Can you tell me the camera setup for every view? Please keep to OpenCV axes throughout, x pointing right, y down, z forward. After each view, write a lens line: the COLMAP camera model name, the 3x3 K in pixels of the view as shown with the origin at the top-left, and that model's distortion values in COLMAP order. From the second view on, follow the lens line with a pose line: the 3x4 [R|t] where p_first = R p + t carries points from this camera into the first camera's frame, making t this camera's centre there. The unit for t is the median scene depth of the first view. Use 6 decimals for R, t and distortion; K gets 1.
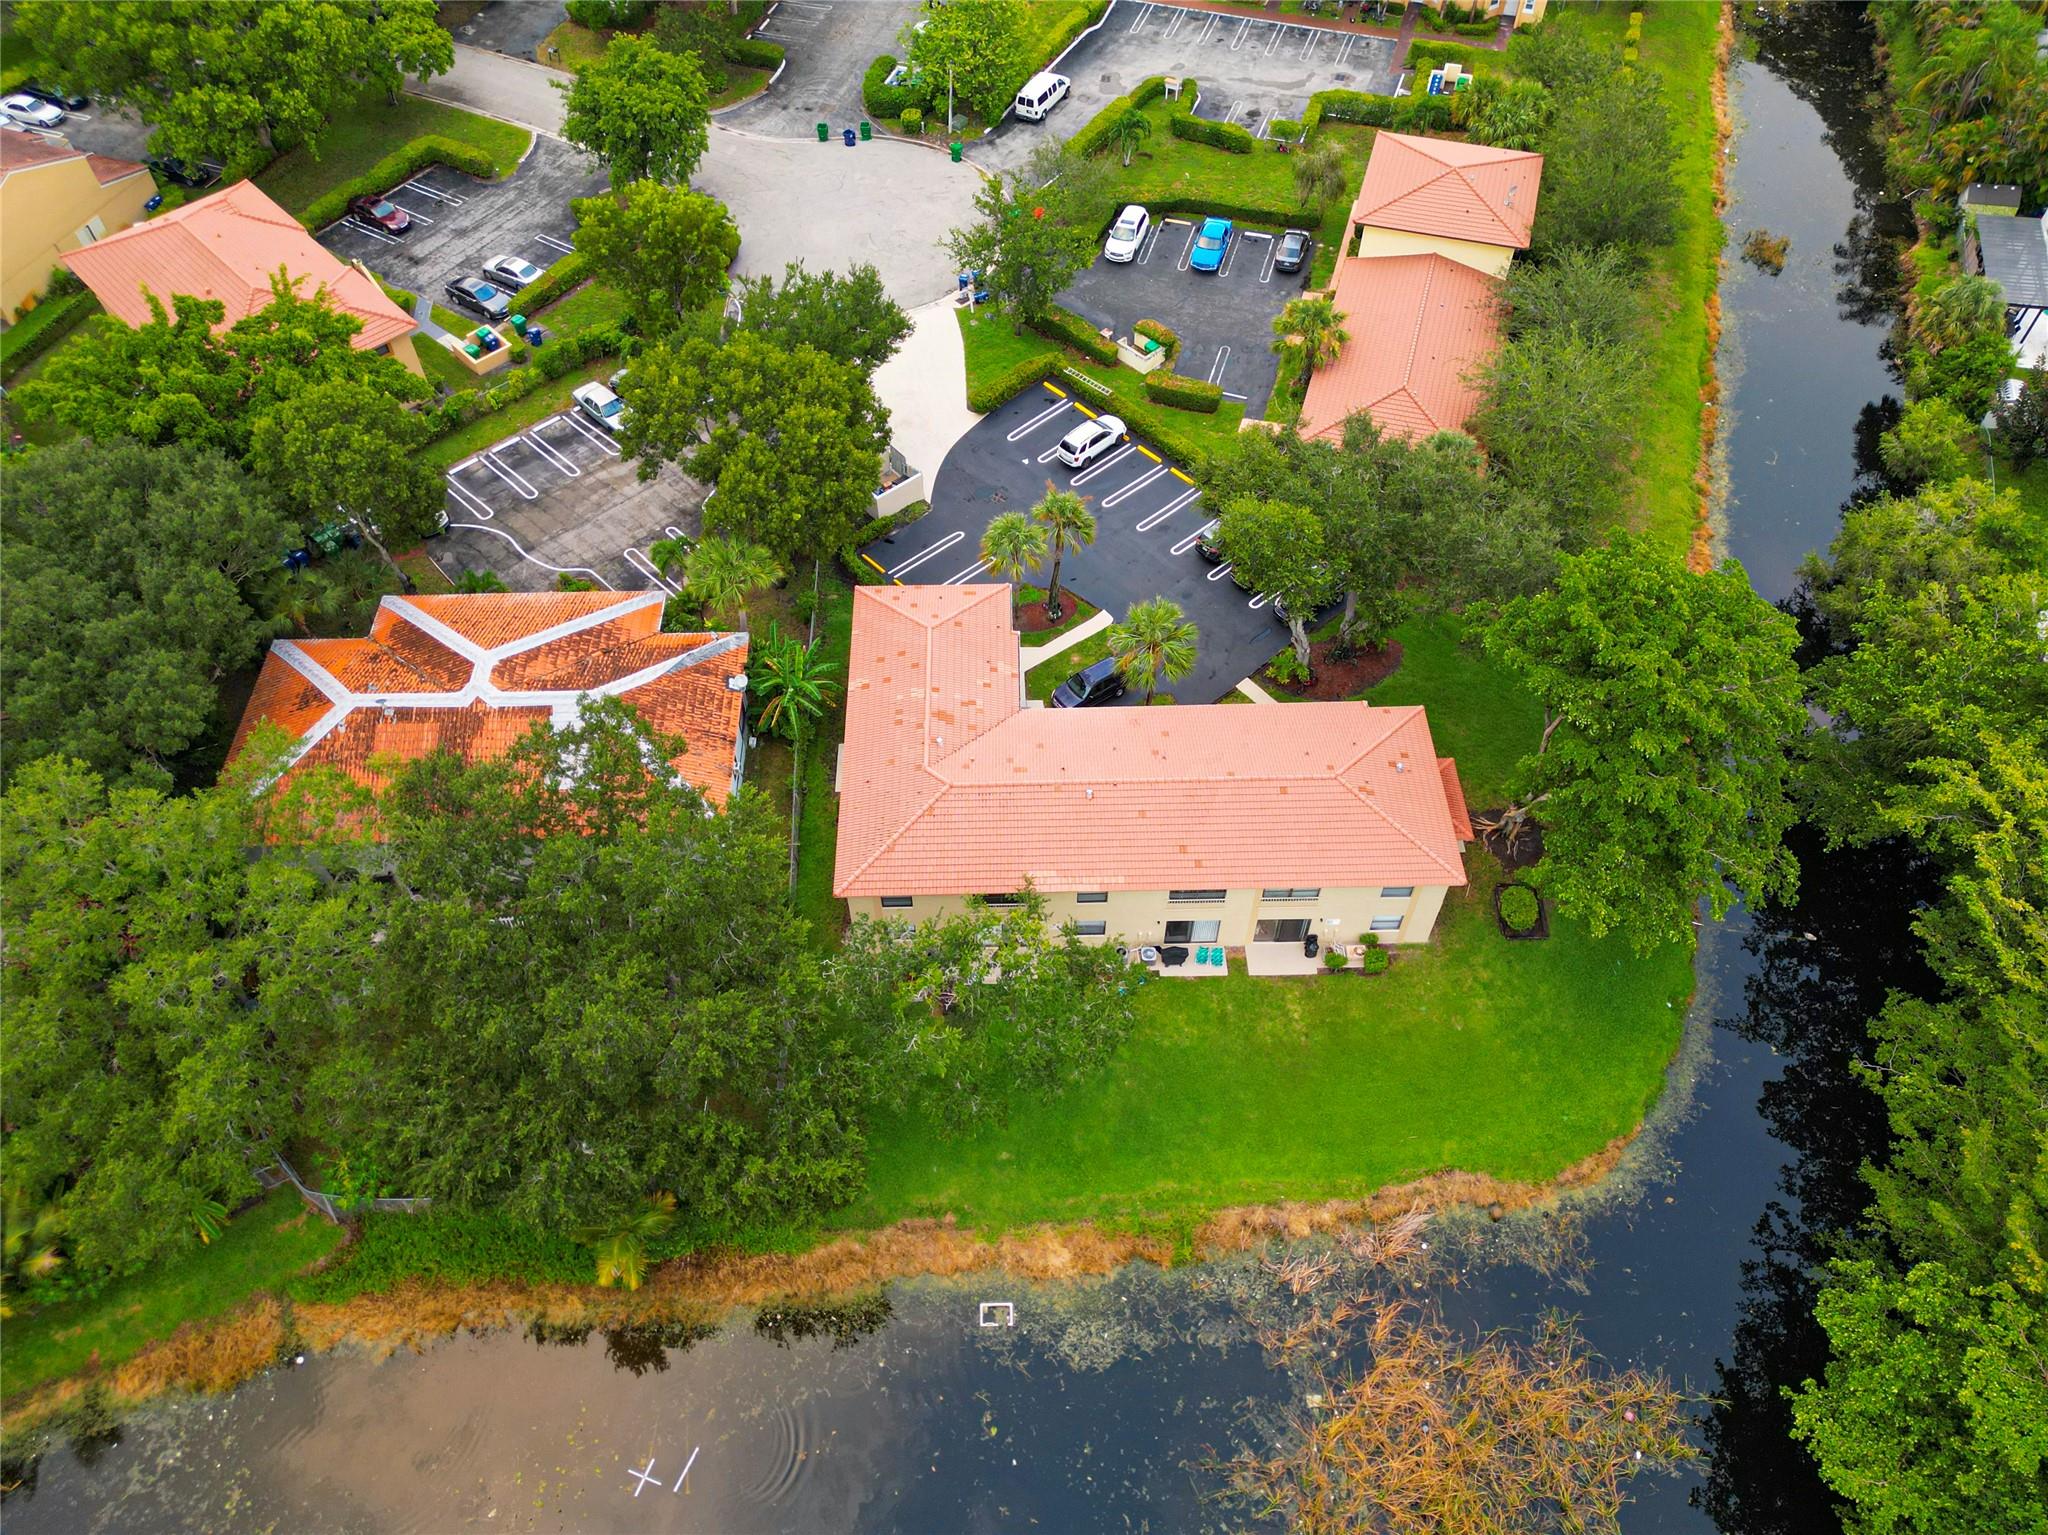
lens RADIAL K [[1506.5, 0, 1024.7], [0, 1506.5, 698.2], [0, 0, 1]] dist [0.062751, -0.058529]
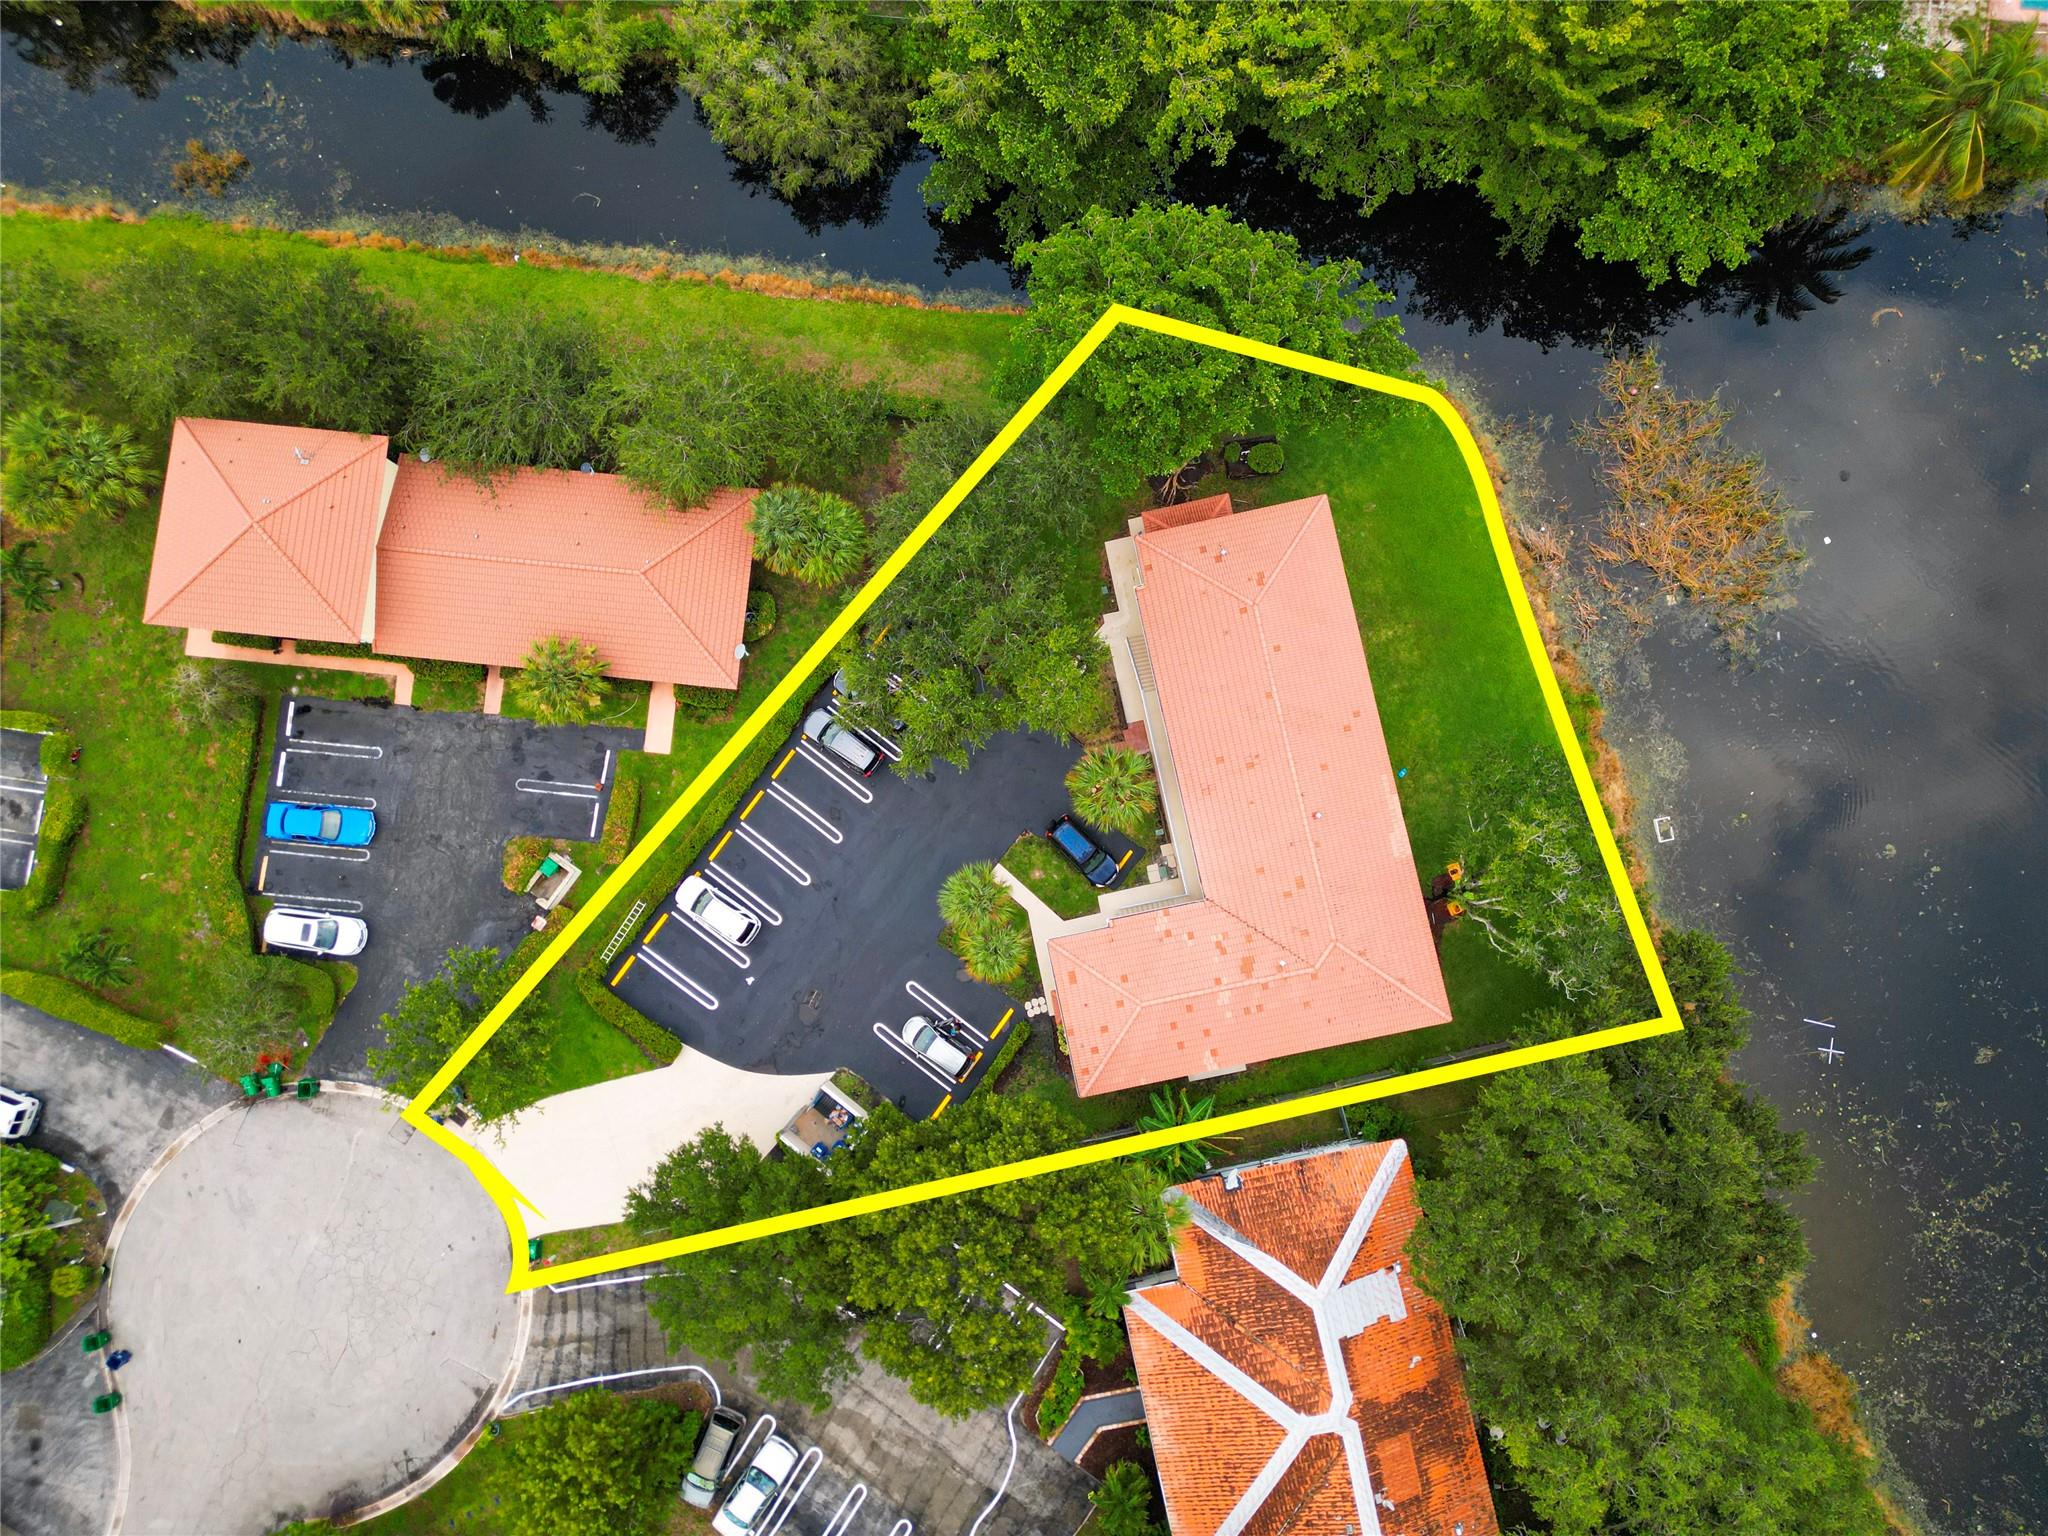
lens RADIAL K [[1506.5, 0, 1022.9], [0, 1506.5, 756.5], [0, 0, 1]] dist [0.062751, -0.058529]
pose [[-0.186982, -0.977450, 0.098126, 0.015729], [0.782652, -0.087855, 0.616228, -0.726785], [-0.593711, 0.192022, 0.781431, 0.223785]]
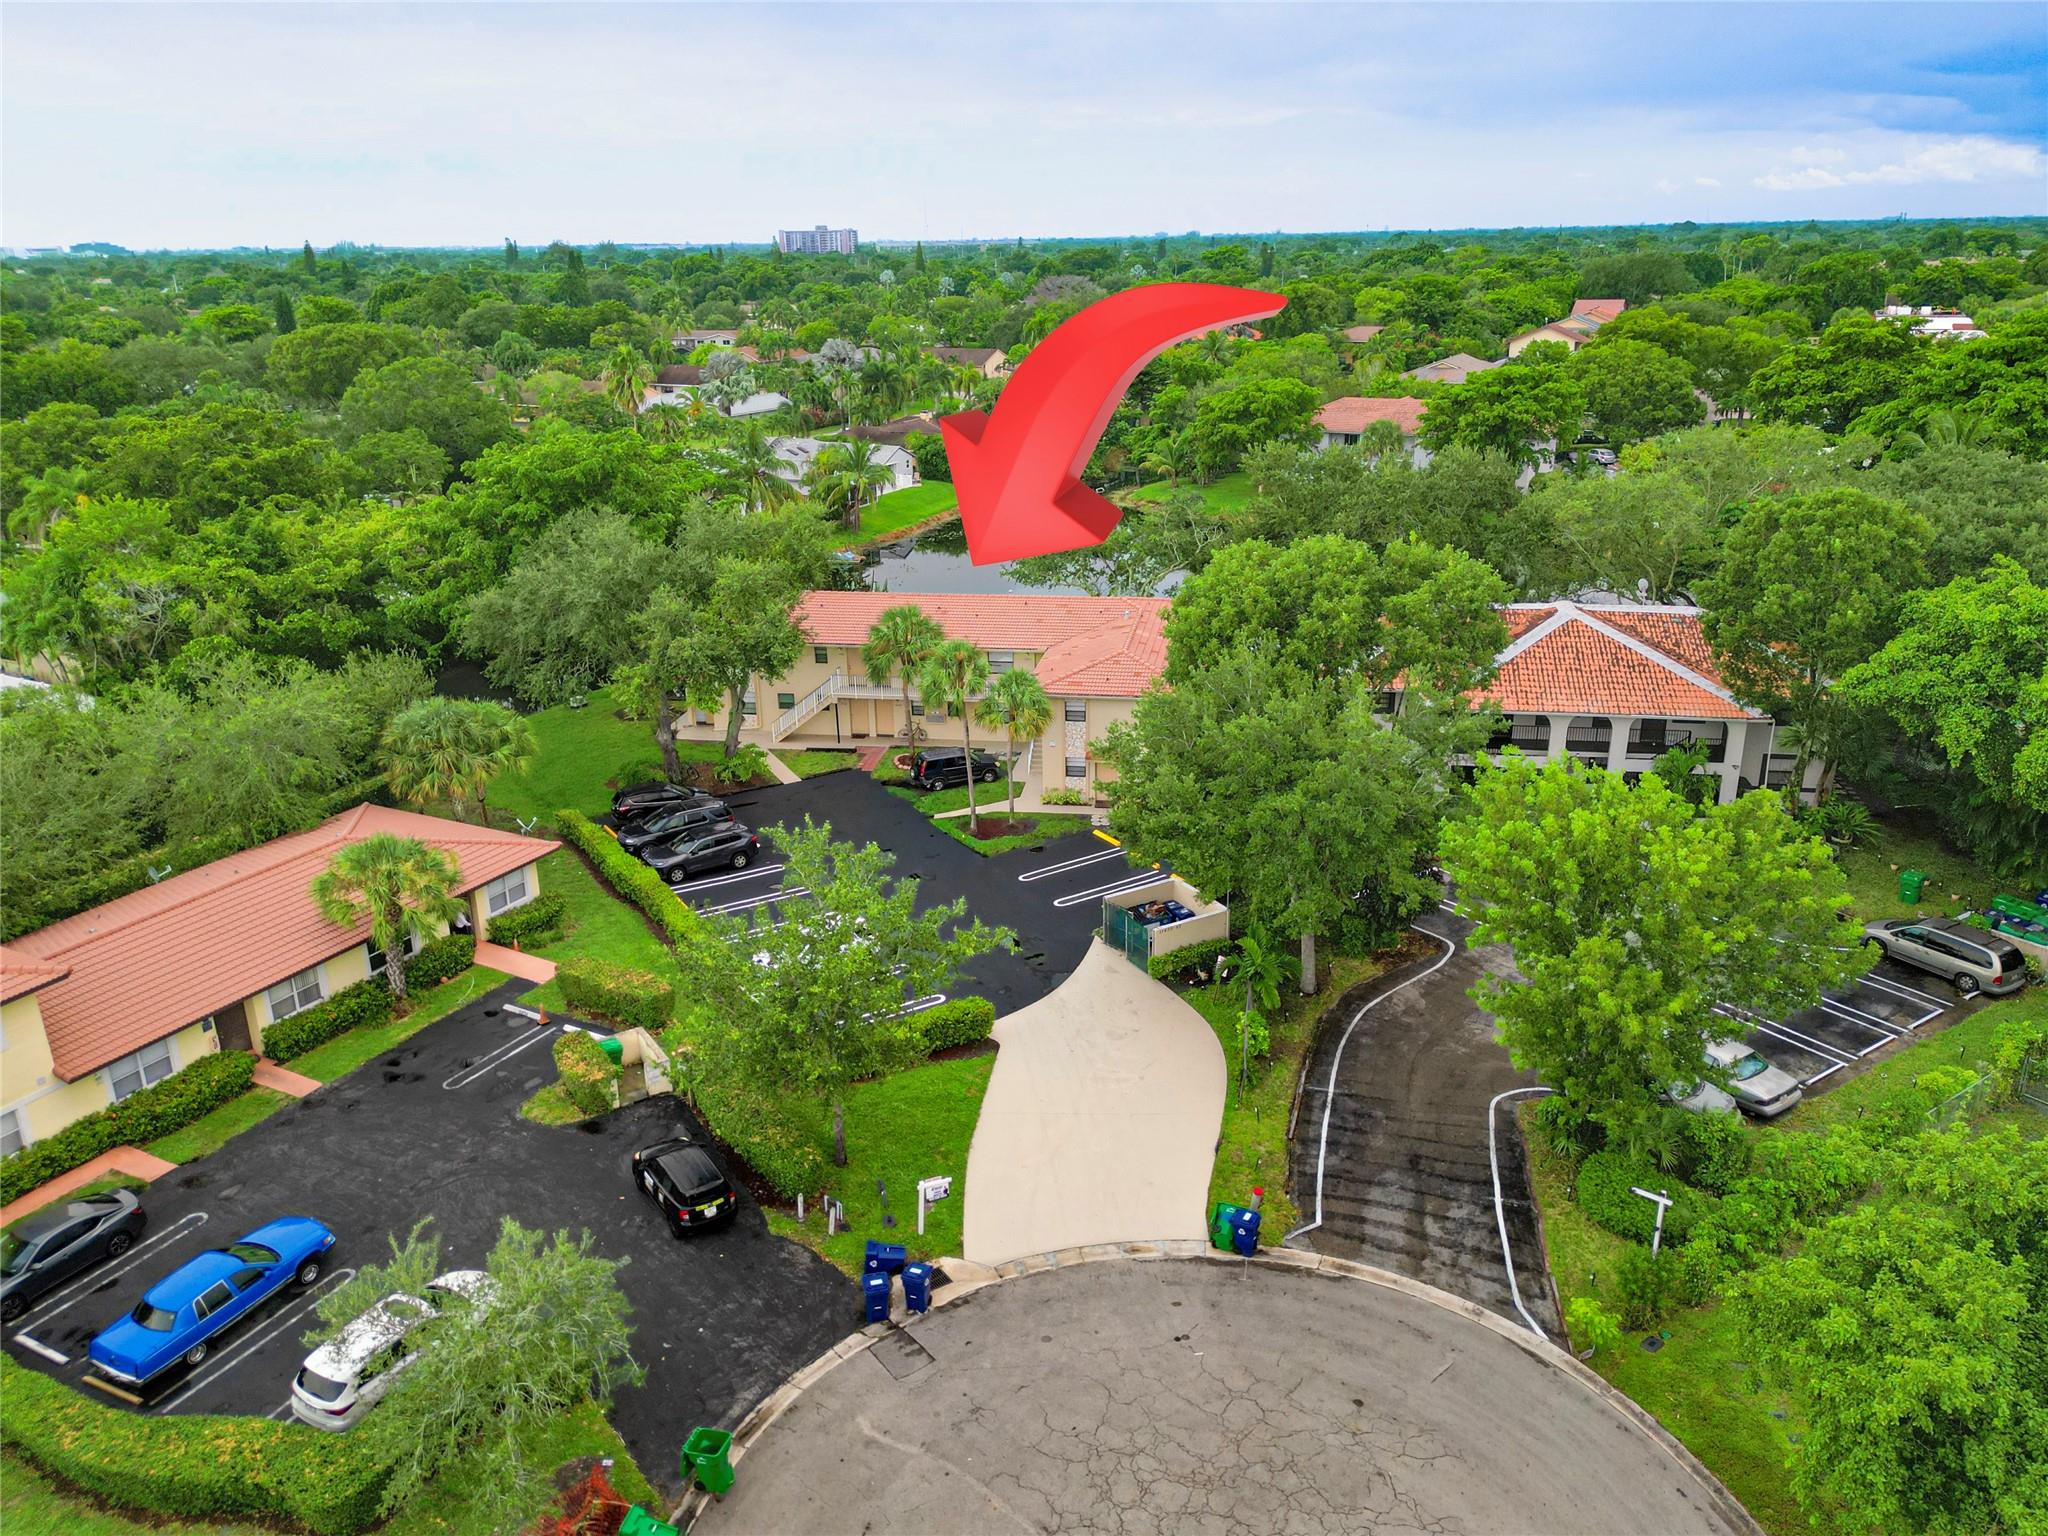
lens RADIAL K [[1506.5, 0, 1031.4], [0, 1506.5, 771.9], [0, 0, 1]] dist [0.062751, -0.058529]
pose [[-0.983301, -0.043563, 0.176696, -0.182210], [0.153609, 0.321979, 0.934202, -0.945126], [-0.097589, 0.945744, -0.309910, 1.409564]]
